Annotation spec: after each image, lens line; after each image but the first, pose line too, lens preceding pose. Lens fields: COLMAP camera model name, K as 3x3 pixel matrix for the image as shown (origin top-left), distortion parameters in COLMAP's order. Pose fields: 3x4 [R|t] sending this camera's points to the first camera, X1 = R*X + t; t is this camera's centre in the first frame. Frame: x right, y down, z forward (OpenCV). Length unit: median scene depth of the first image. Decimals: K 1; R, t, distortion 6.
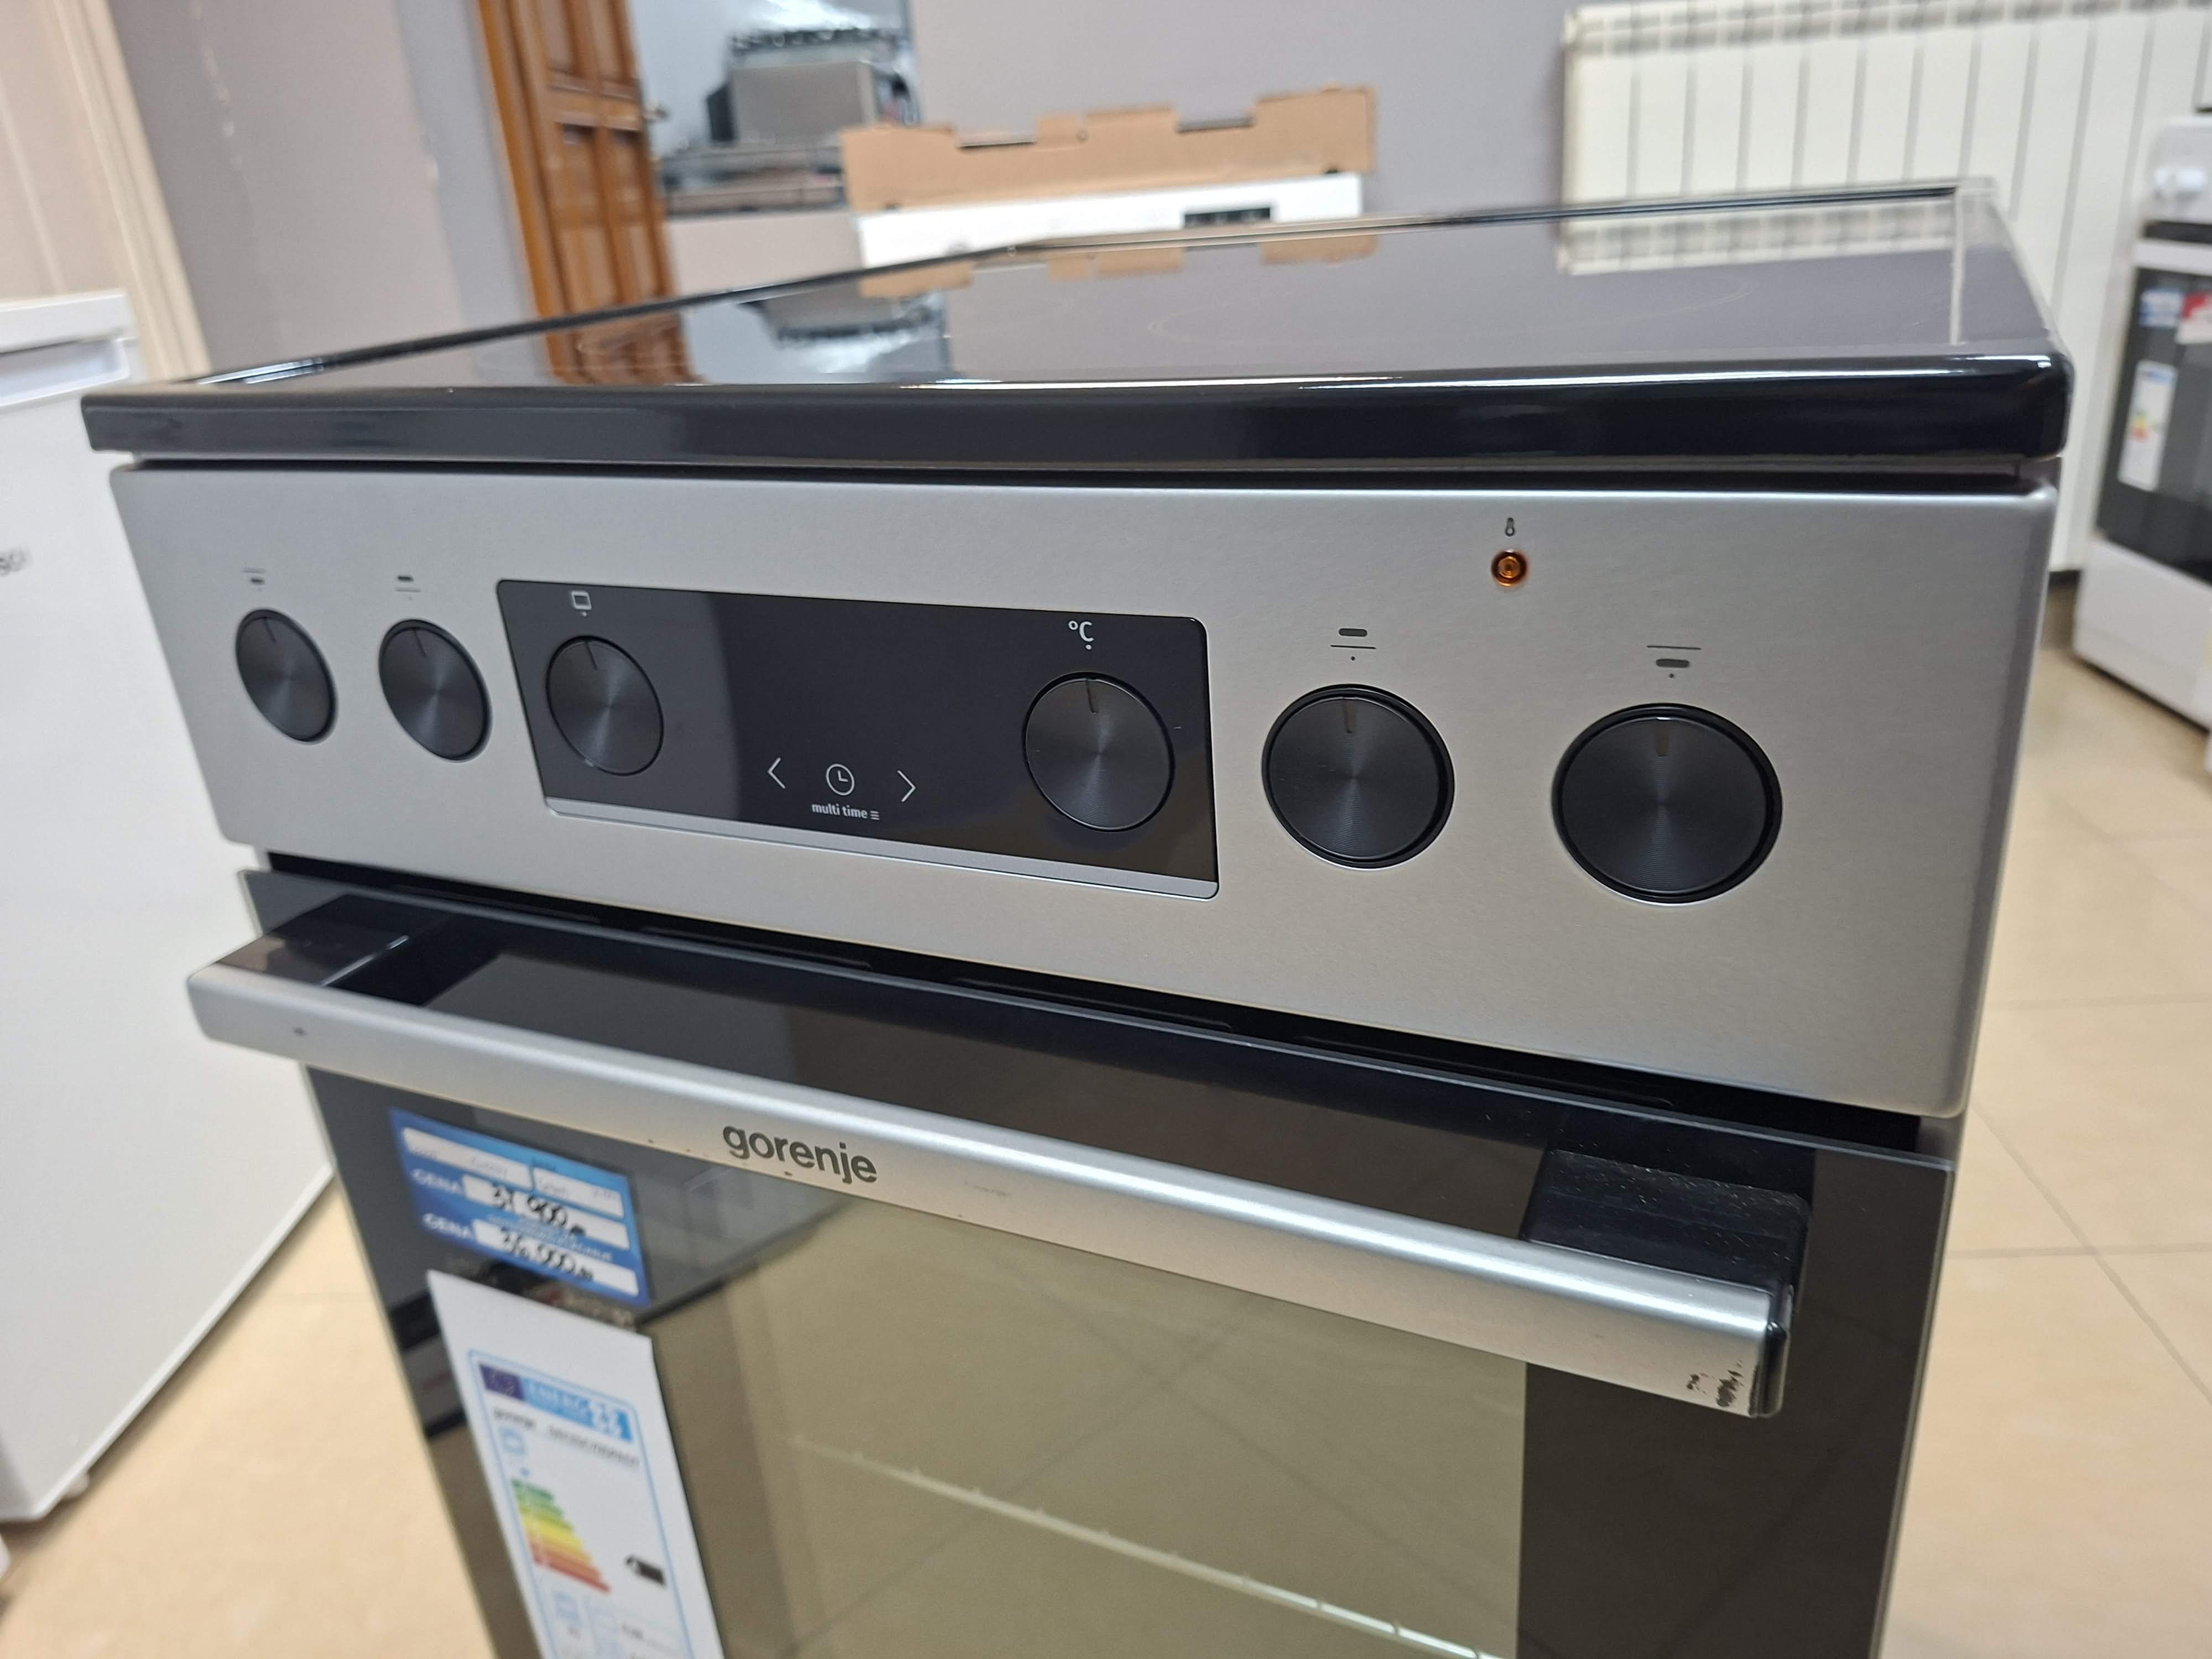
lens RADIAL K [[1544.9, 0, 1108.7], [0, 1544.9, 835.7], [0, 0, 1]] dist [0.029798, -0.035398]
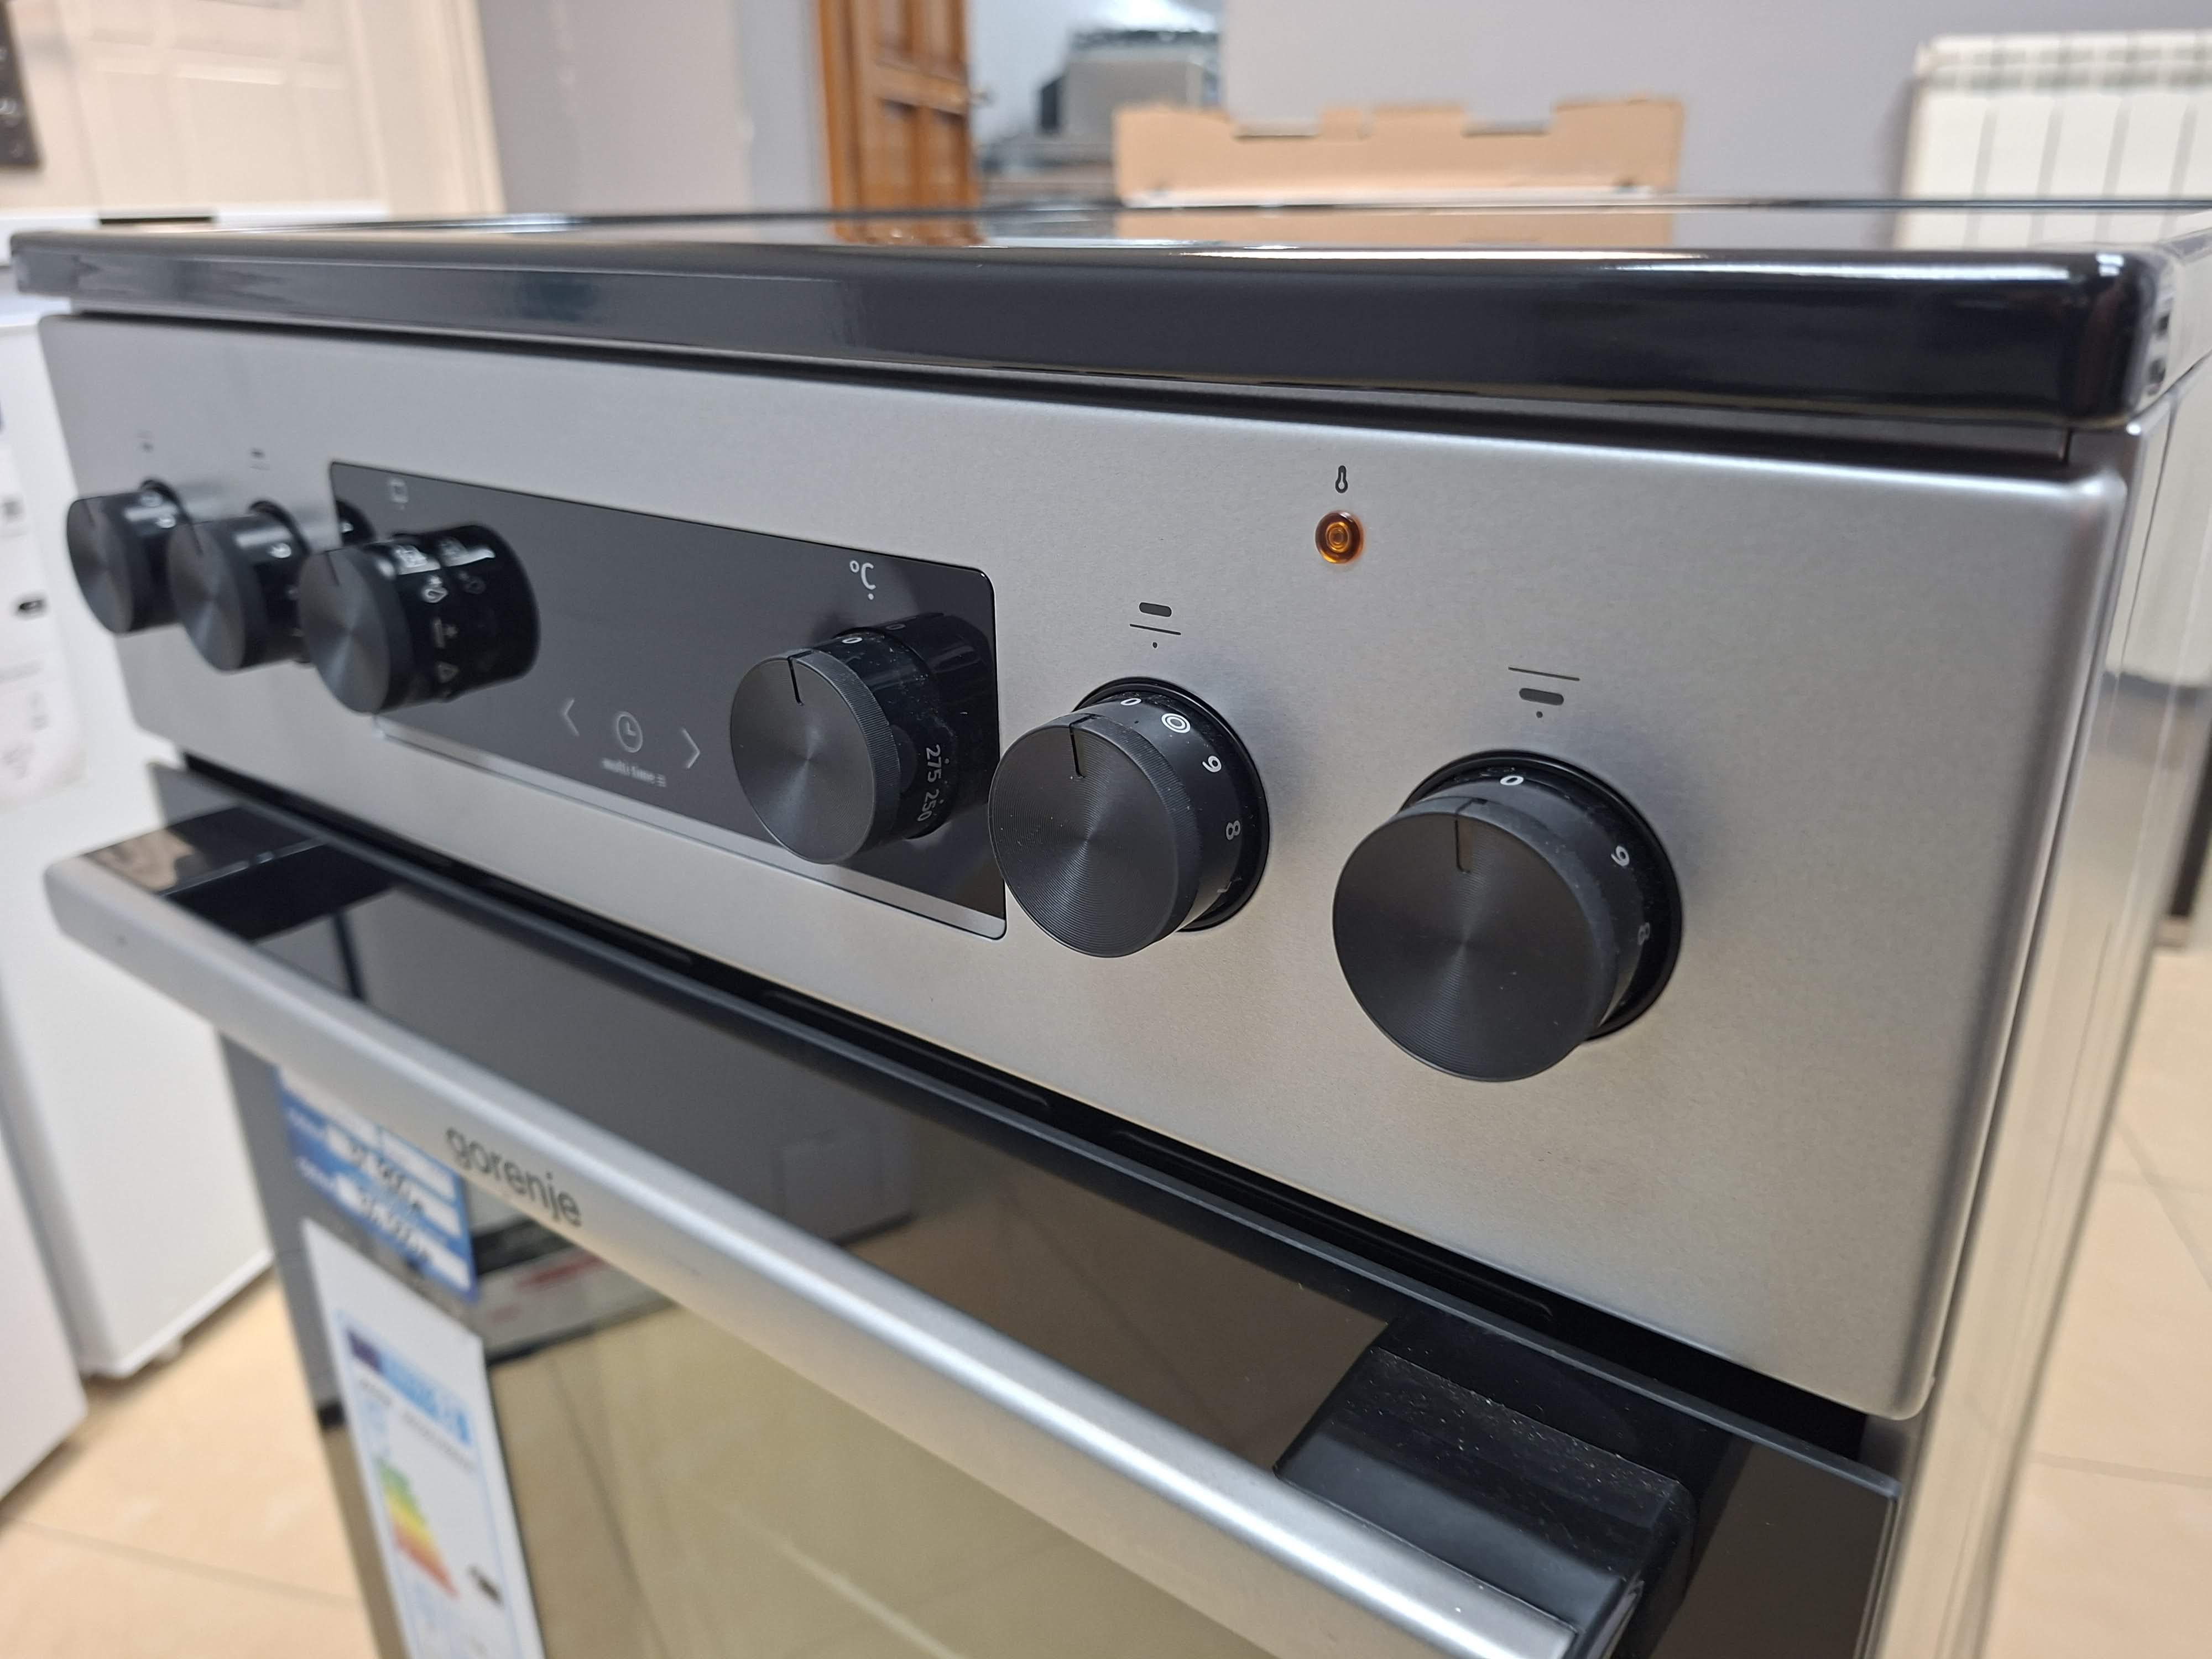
lens RADIAL K [[1544.9, 0, 1137.5], [0, 1544.9, 817.1], [0, 0, 1]] dist [0.029798, -0.035398]
pose [[0.981168, 0.130407, -0.142490, 0.161149], [-0.132813, 0.991113, -0.007465, -0.016095], [0.140250, 0.026249, 0.989768, 0.163531]]
